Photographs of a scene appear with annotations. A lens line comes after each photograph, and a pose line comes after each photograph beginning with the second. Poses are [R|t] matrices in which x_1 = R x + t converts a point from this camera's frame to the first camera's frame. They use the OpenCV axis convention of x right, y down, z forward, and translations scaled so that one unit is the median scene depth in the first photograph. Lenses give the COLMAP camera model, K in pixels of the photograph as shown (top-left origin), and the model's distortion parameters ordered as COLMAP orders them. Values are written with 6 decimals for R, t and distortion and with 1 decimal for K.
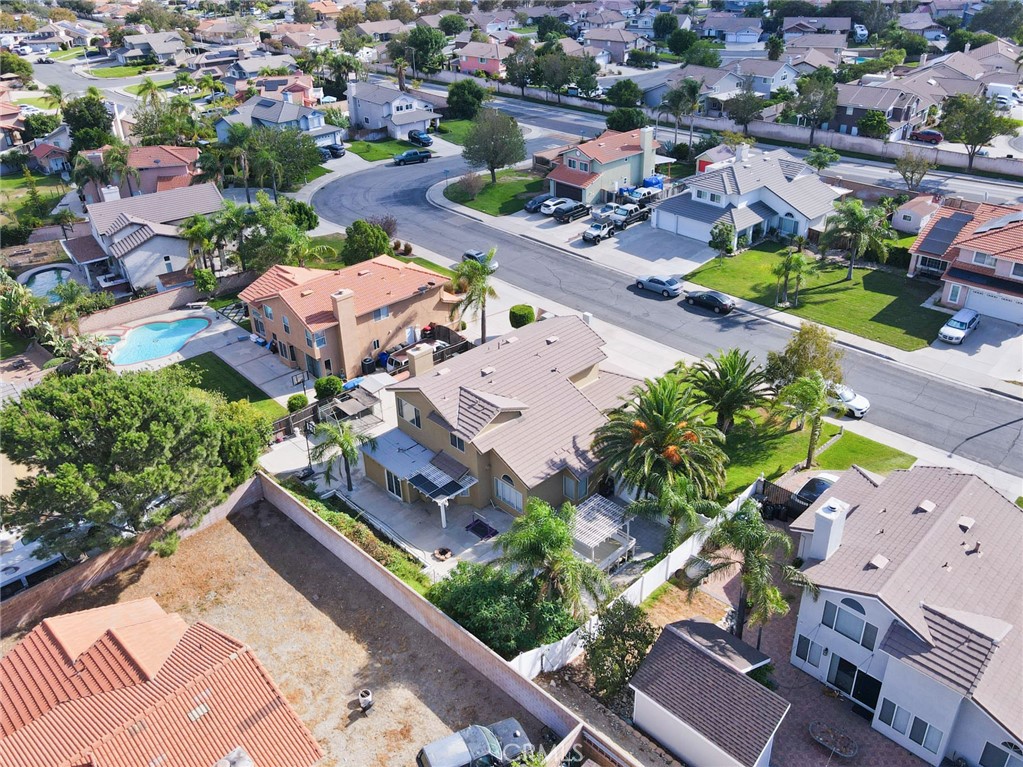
lens RADIAL K [[791.3, 0, 507.6], [0, 791.3, 385.0], [0, 0, 1]] dist [0.010717, 0.012914]
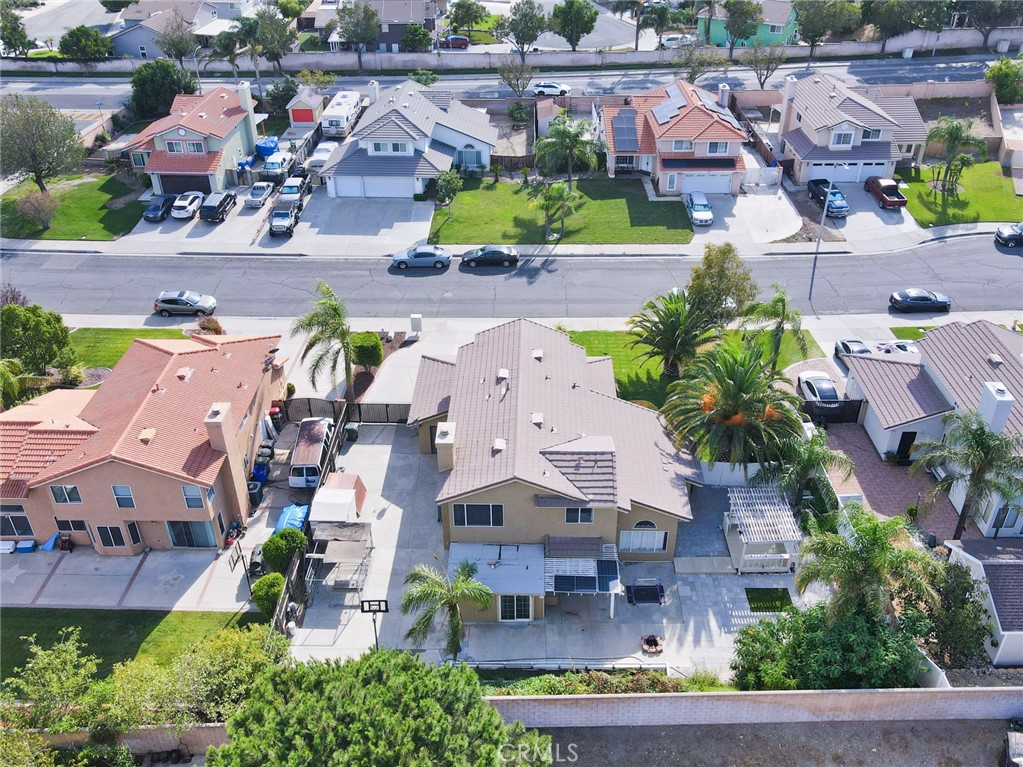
lens RADIAL K [[835.2, 0, 515.8], [0, 835.2, 380.6], [0, 0, 1]] dist [0.009793, 0.014771]
pose [[0.703433, -0.393702, 0.591761, -0.317849], [0.353043, 0.916143, 0.189849, -0.134578], [-0.616881, 0.075371, 0.783439, 0.216435]]
